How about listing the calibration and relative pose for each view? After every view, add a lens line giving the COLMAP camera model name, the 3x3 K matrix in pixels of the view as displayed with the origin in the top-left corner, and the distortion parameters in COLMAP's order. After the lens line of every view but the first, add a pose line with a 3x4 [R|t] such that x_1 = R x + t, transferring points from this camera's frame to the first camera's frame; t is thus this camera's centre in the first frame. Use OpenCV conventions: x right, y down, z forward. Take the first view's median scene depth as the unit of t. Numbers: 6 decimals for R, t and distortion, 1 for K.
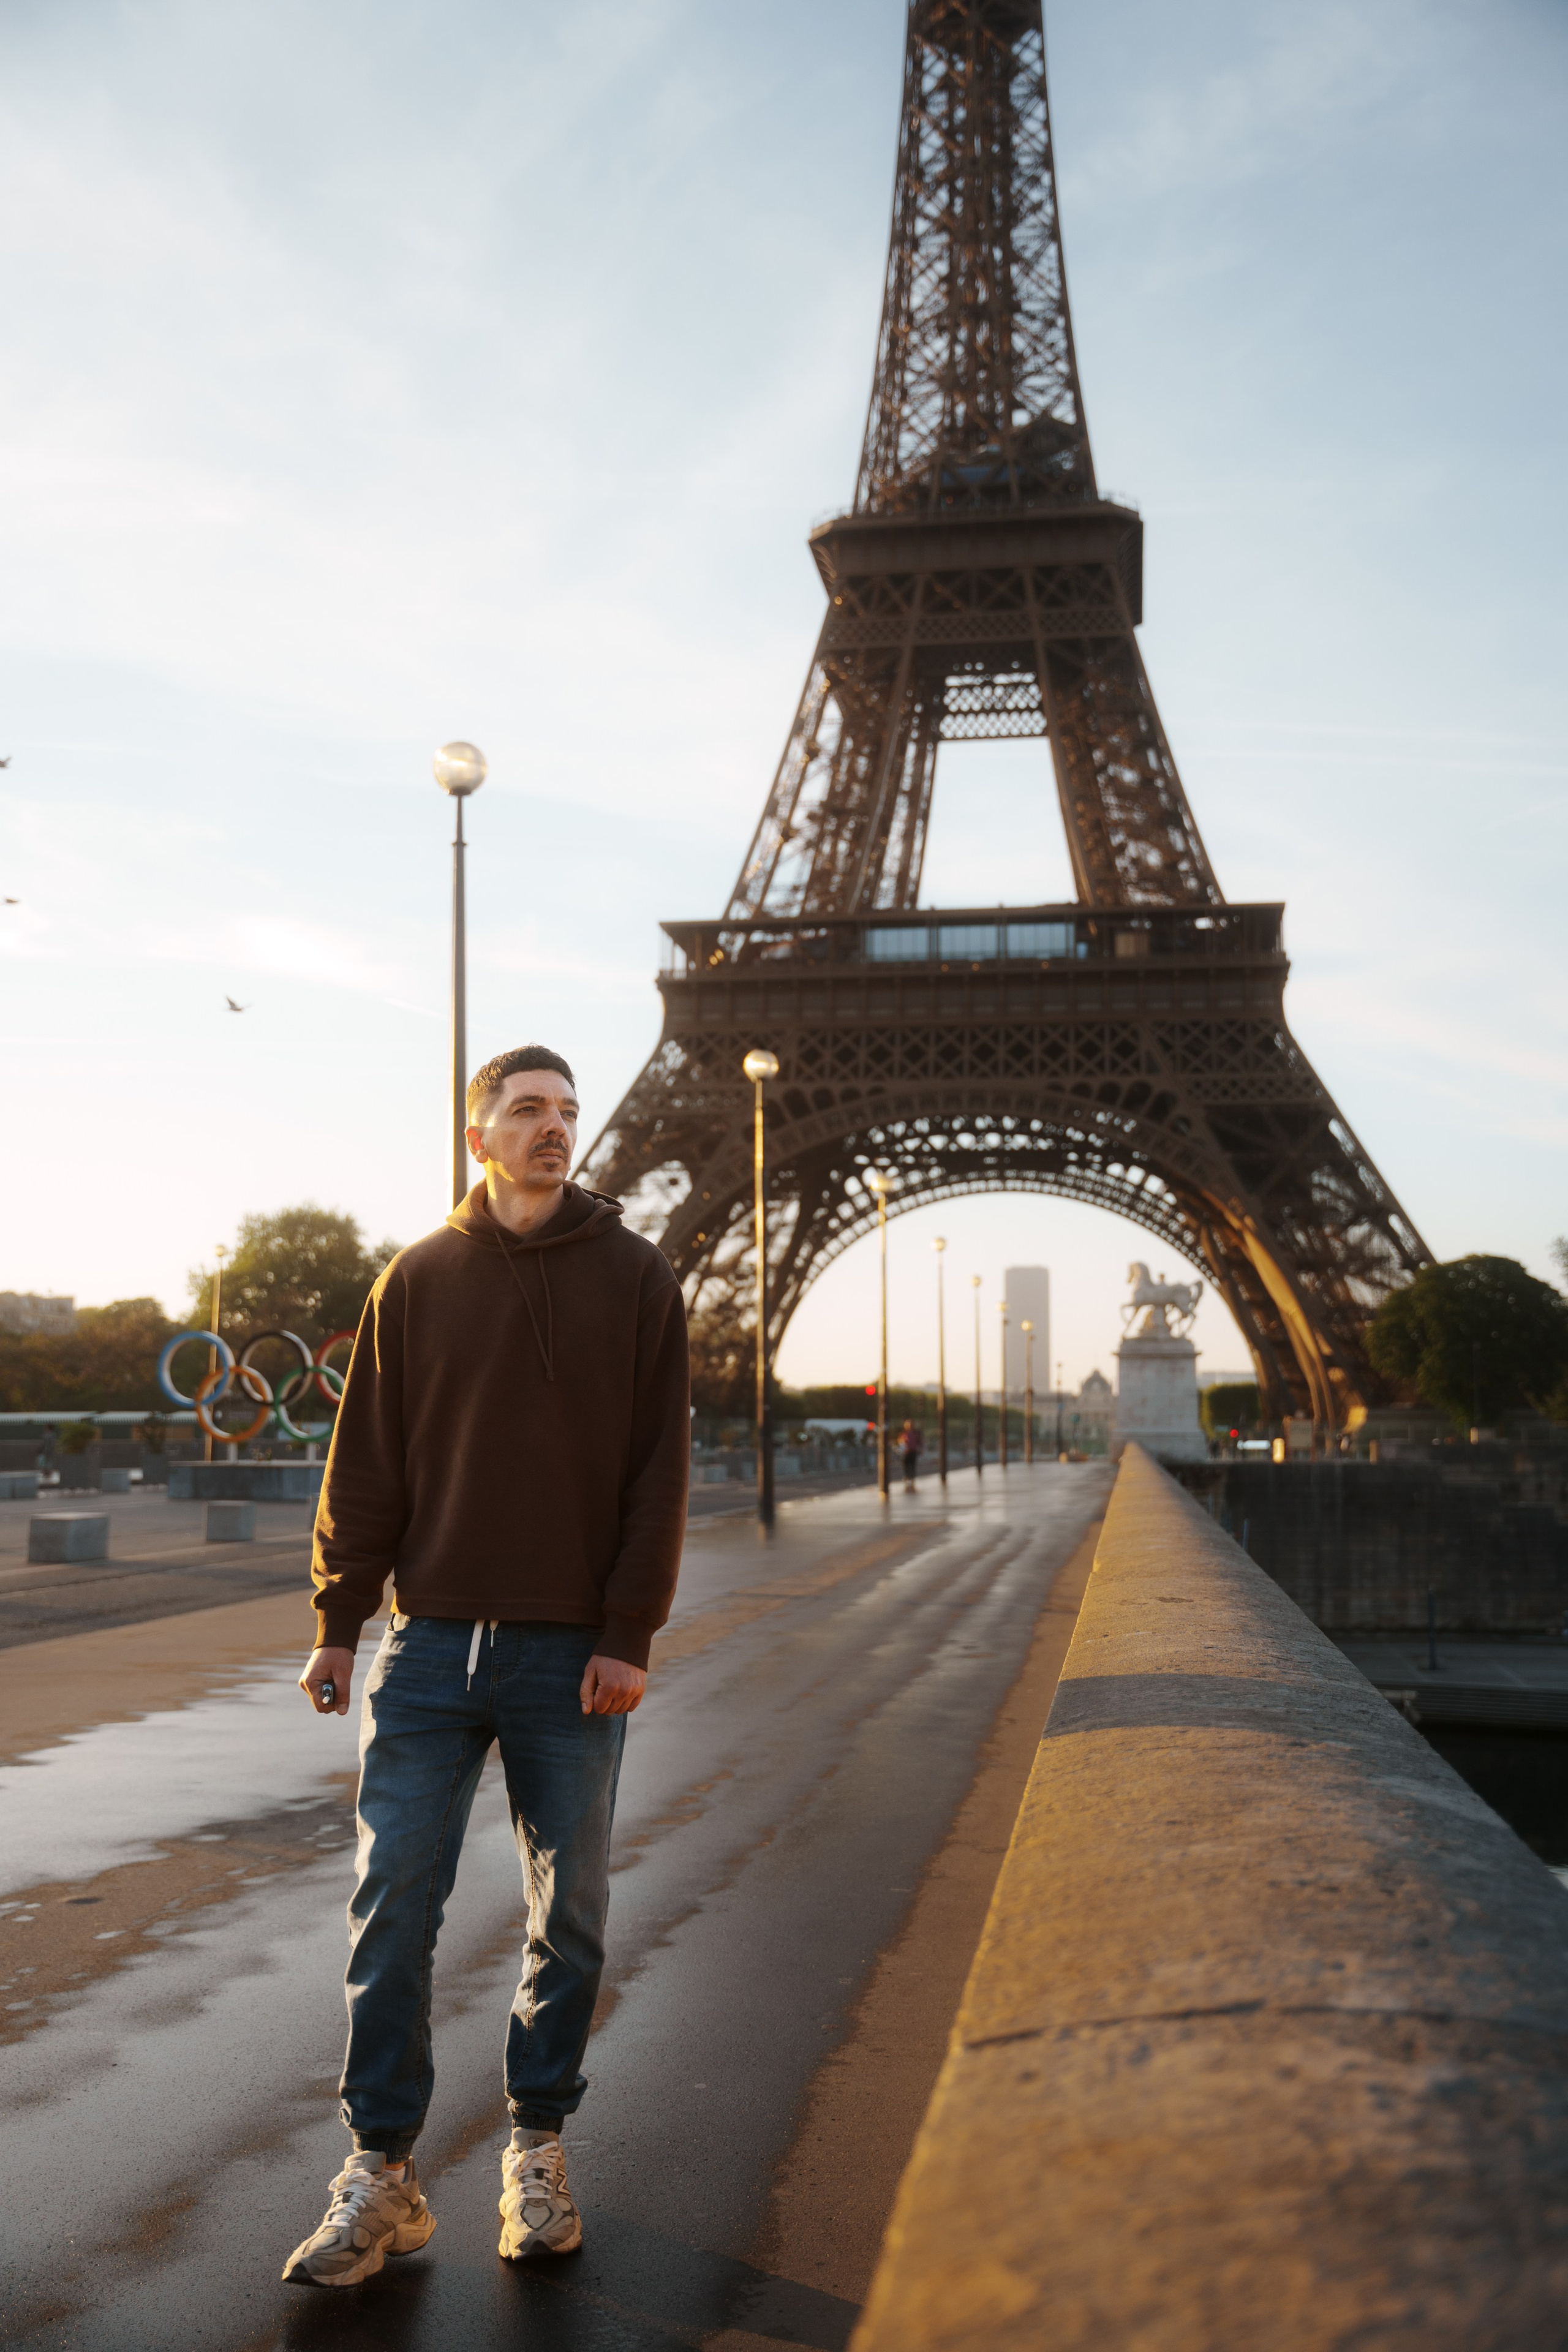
lens RADIAL K [[2393.4, 0, 774.8], [0, 2393.4, 1158.3], [0, 0, 1]] dist [-0.034601, 0.000000]
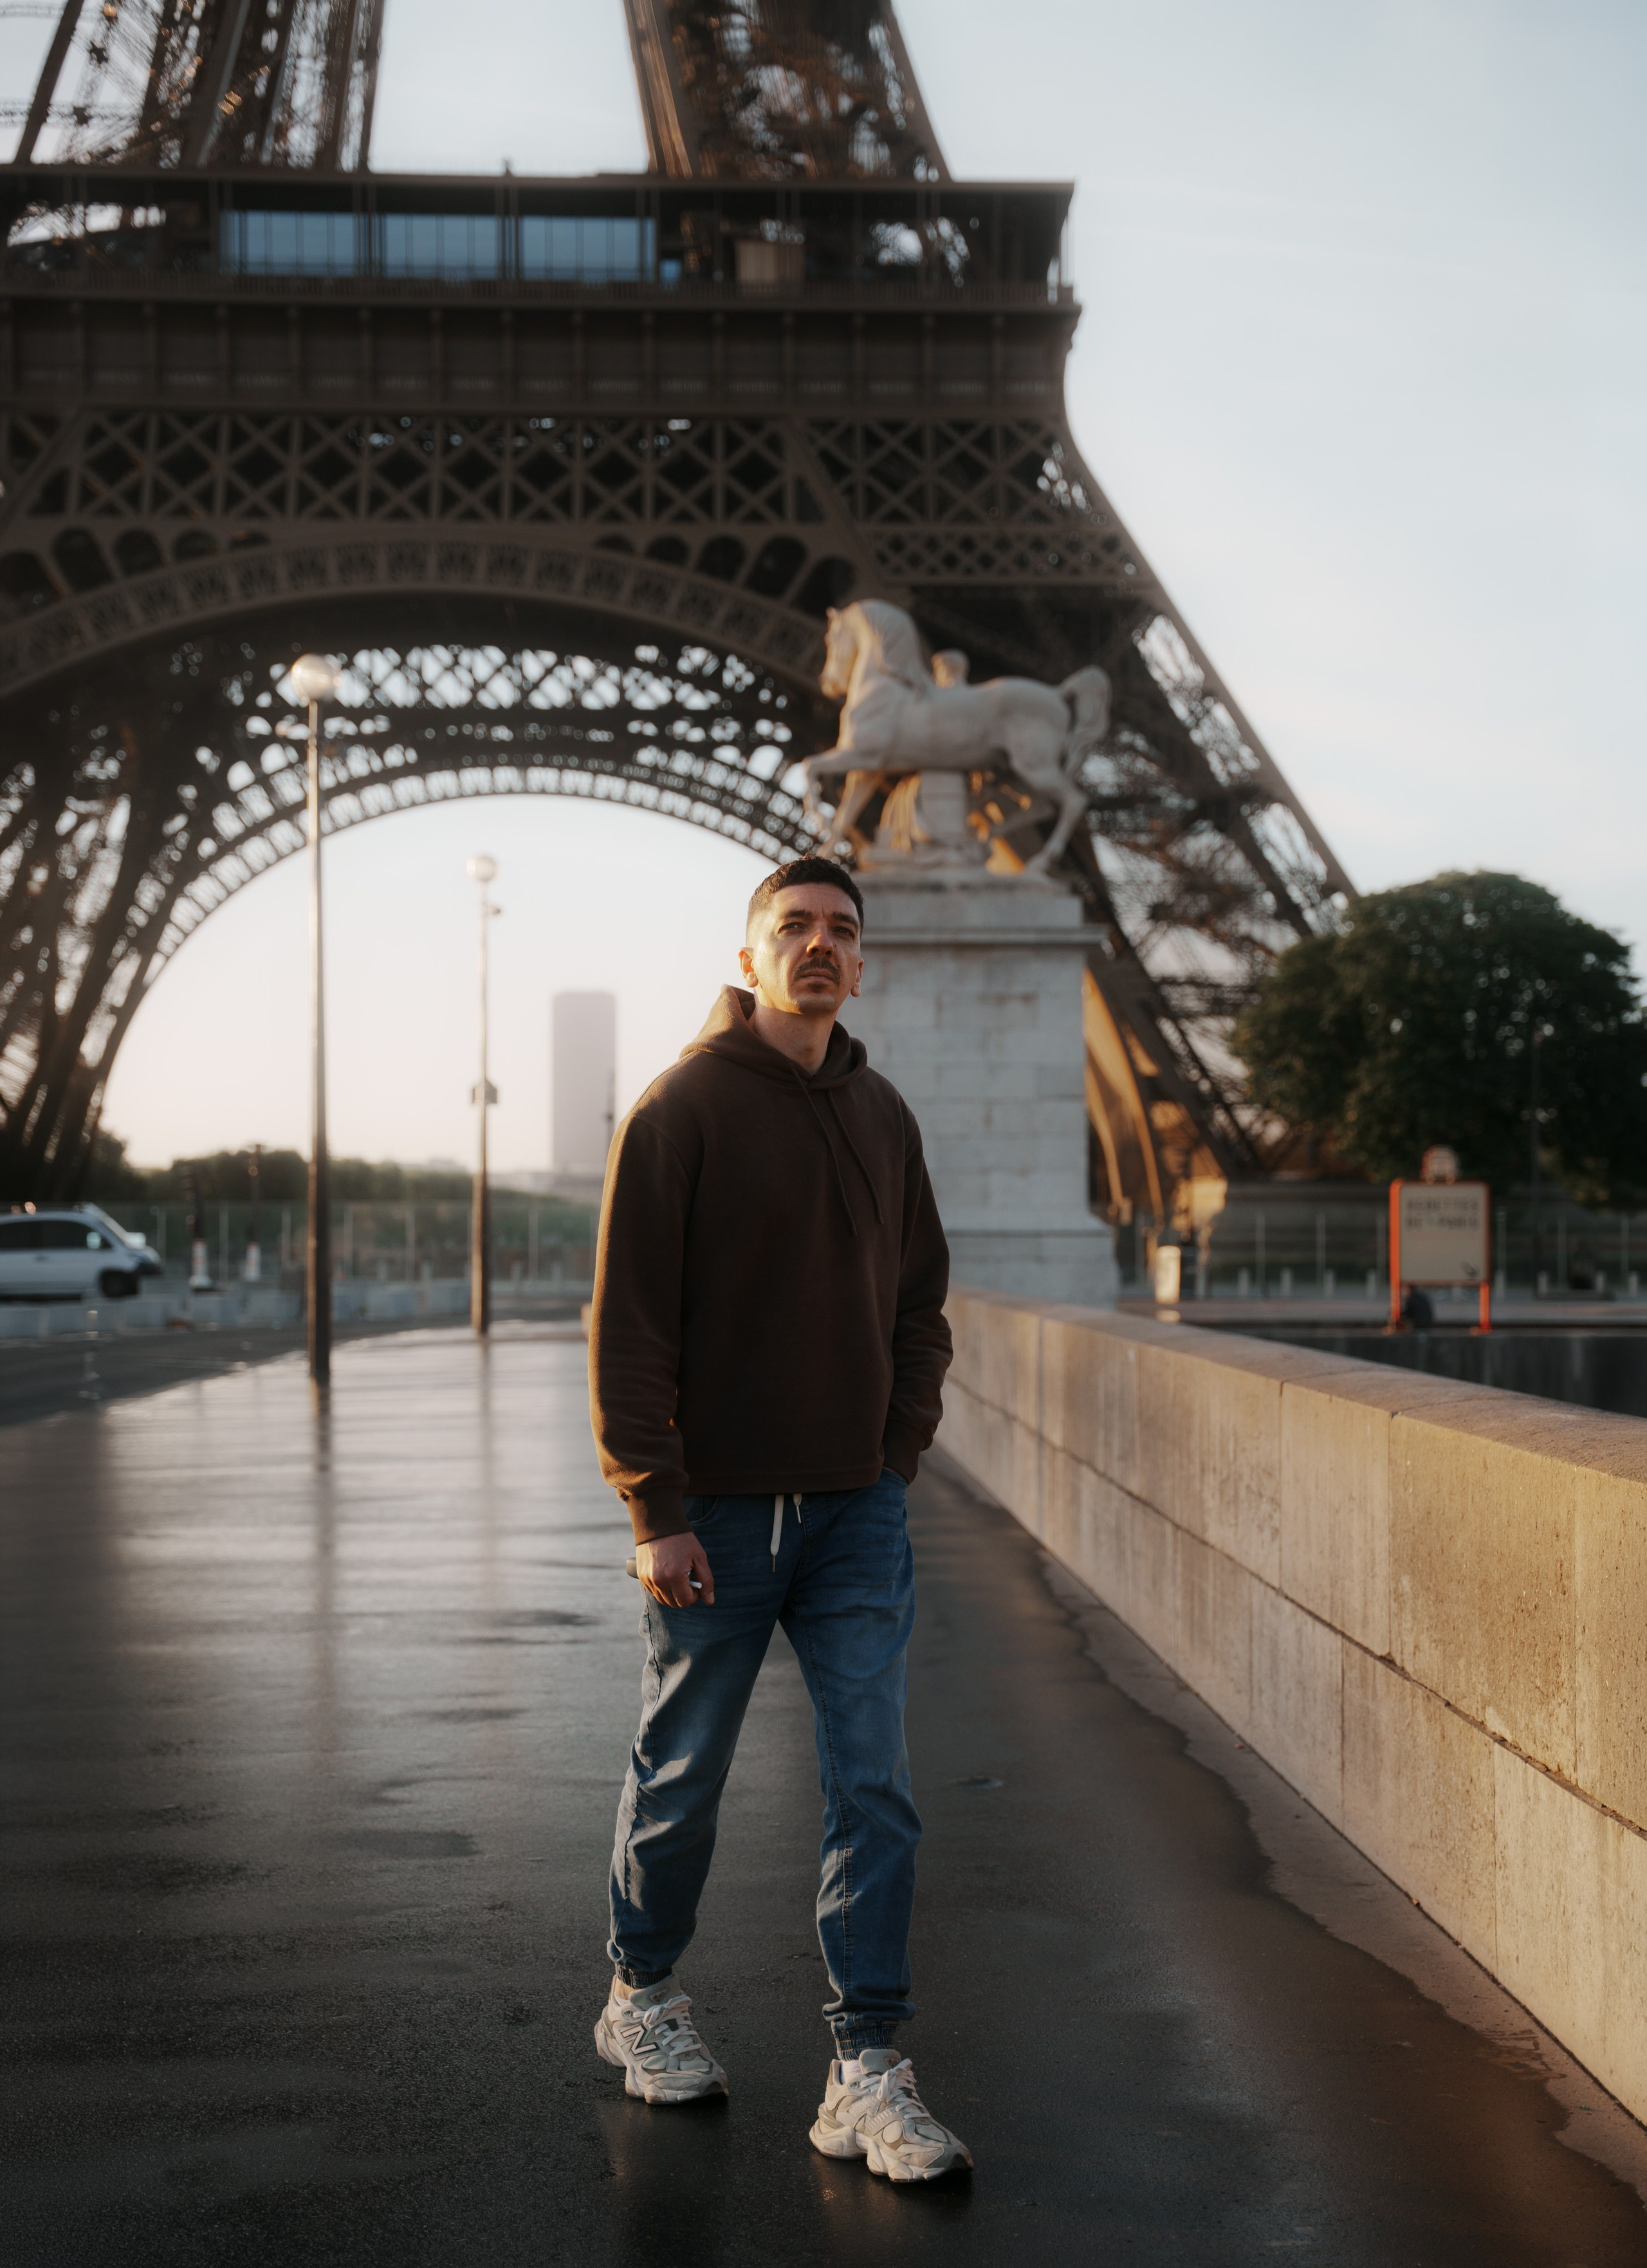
lens RADIAL K [[3267.4, 0, 844.9], [0, 3267.4, 1156.7], [0, 0, 1]] dist [0.150361, 0.000000]
pose [[0.983367, 0.000410, 0.181631, 0.038770], [-0.016983, 0.995824, 0.089699, 0.034175], [-0.180836, -0.091292, 0.979267, 0.299171]]
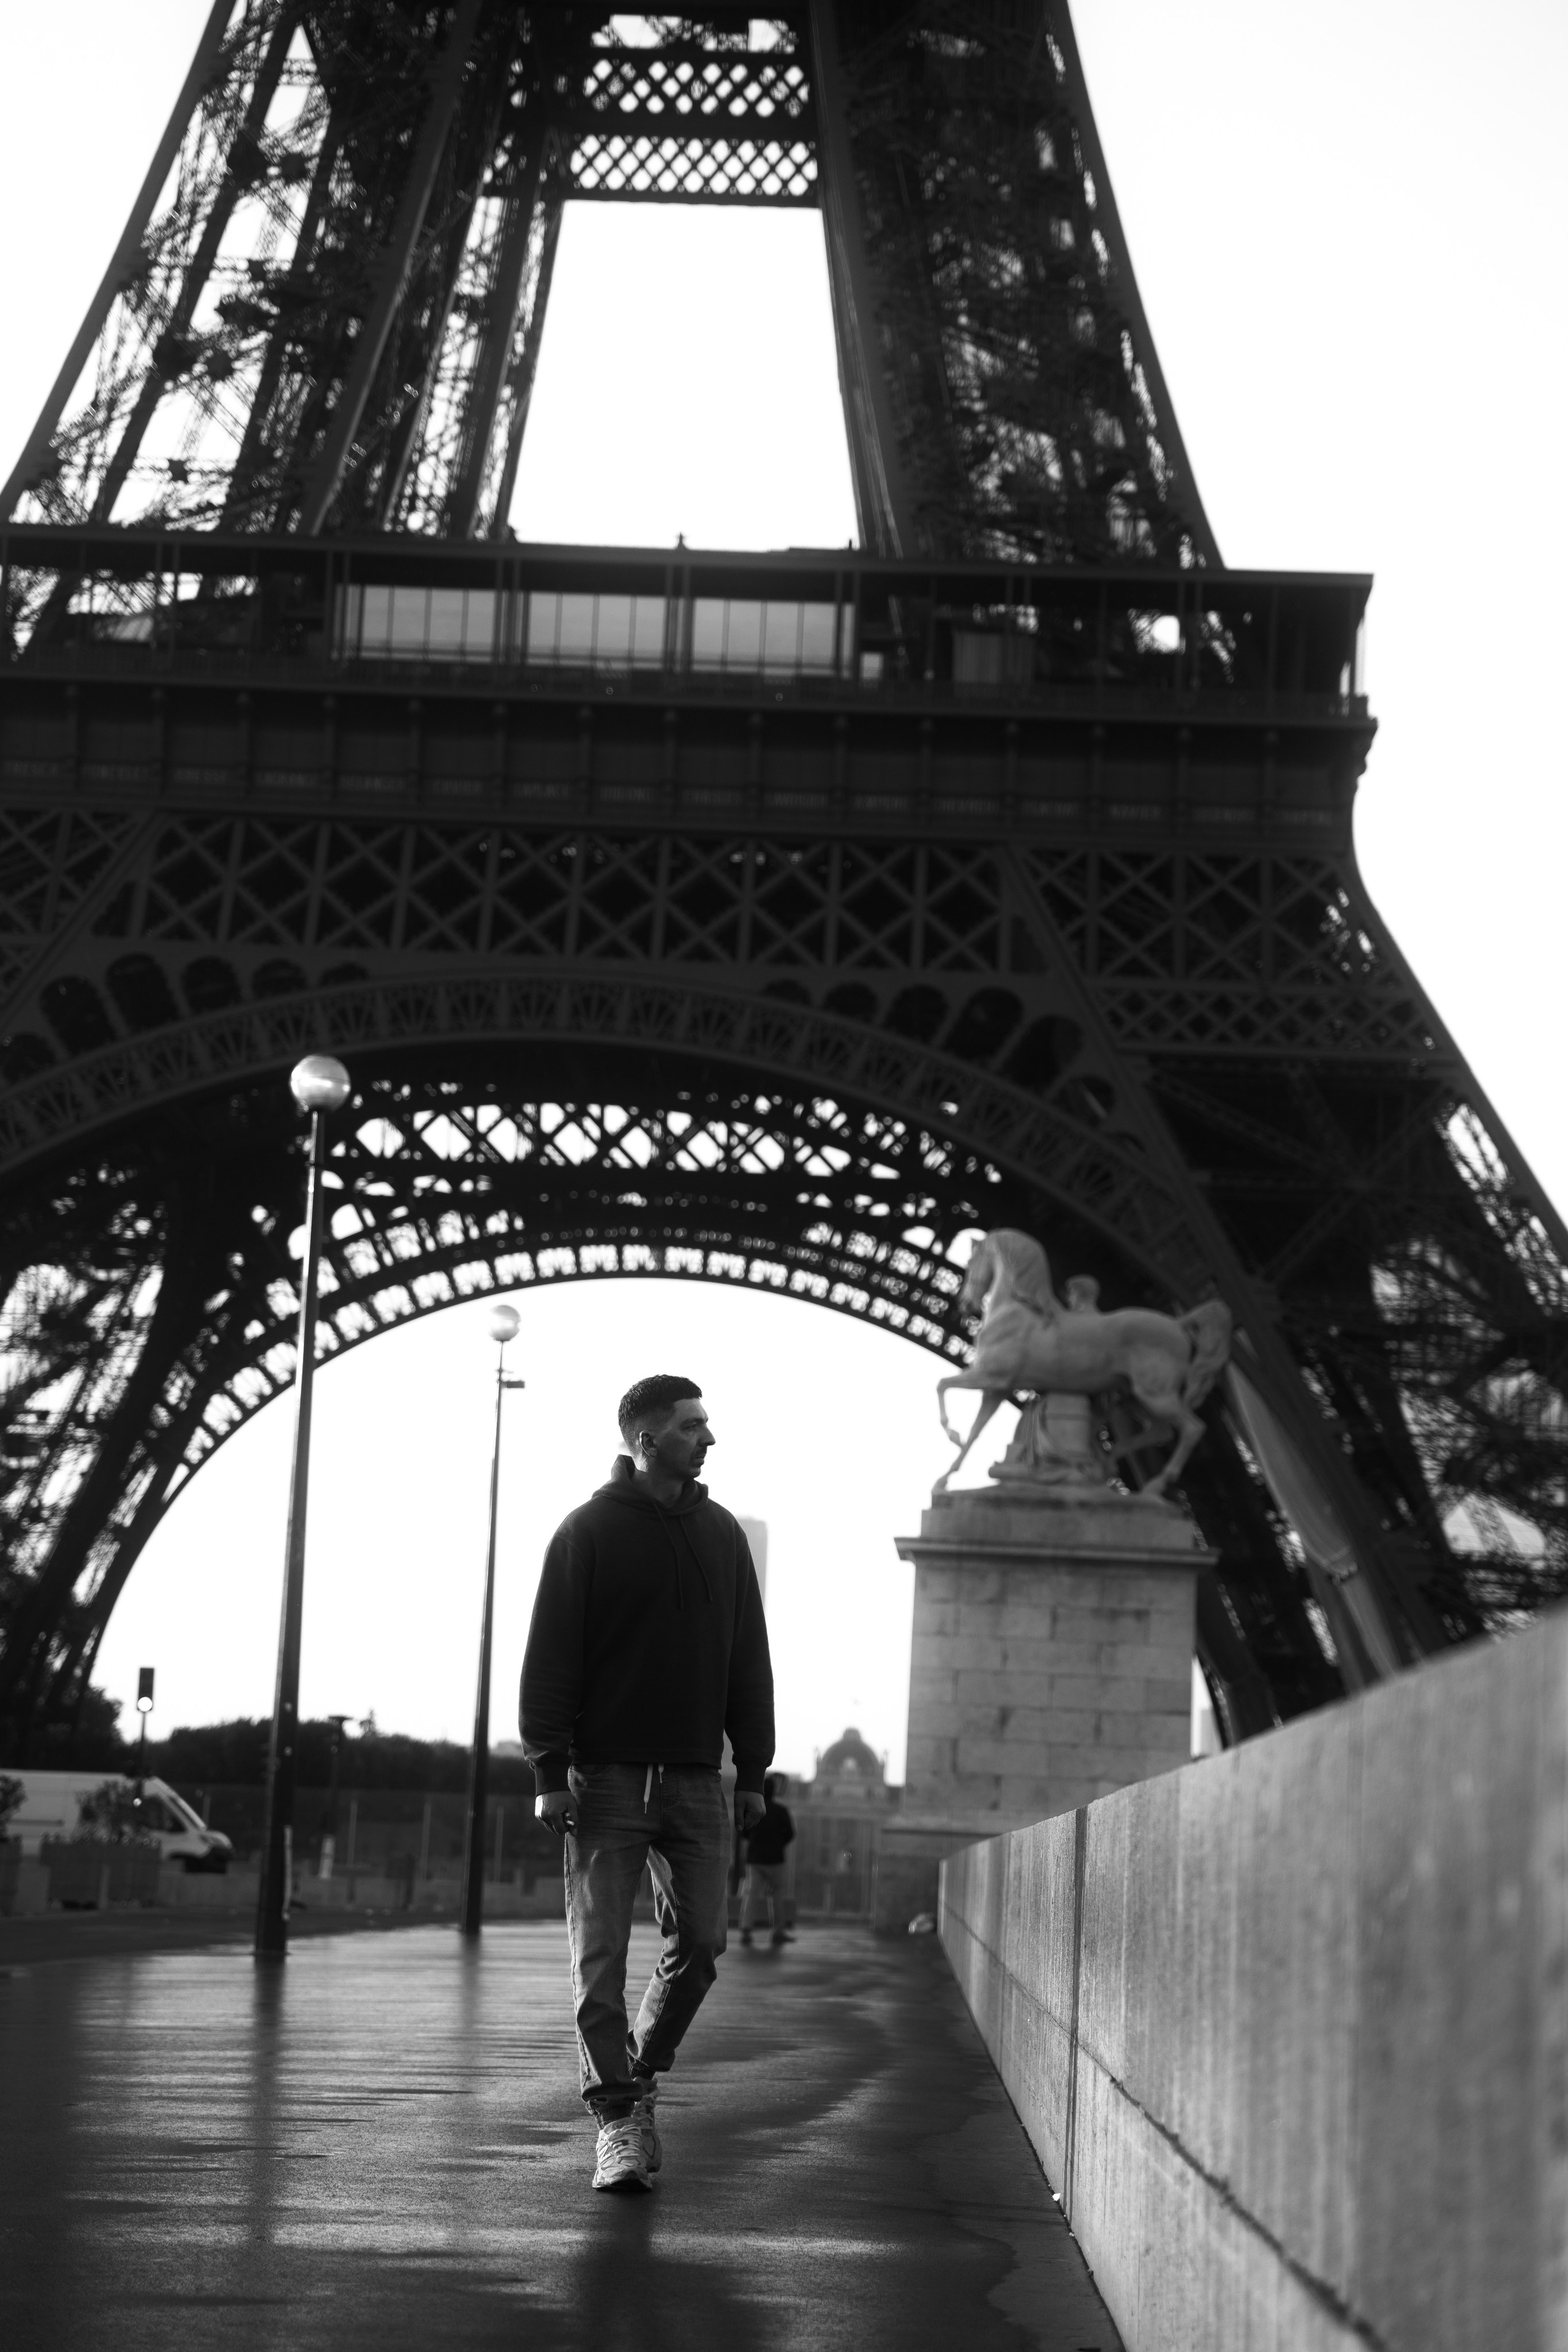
lens RADIAL K [[4631.2, 0, 786.9], [0, 4631.2, 1159.7], [0, 0, 1]] dist [0.343491, 0.000000]
pose [[0.991847, 0.060707, 0.112044, 0.029794], [-0.057012, 0.997728, -0.035895, 0.026370], [-0.113968, 0.029215, 0.993055, 0.212396]]
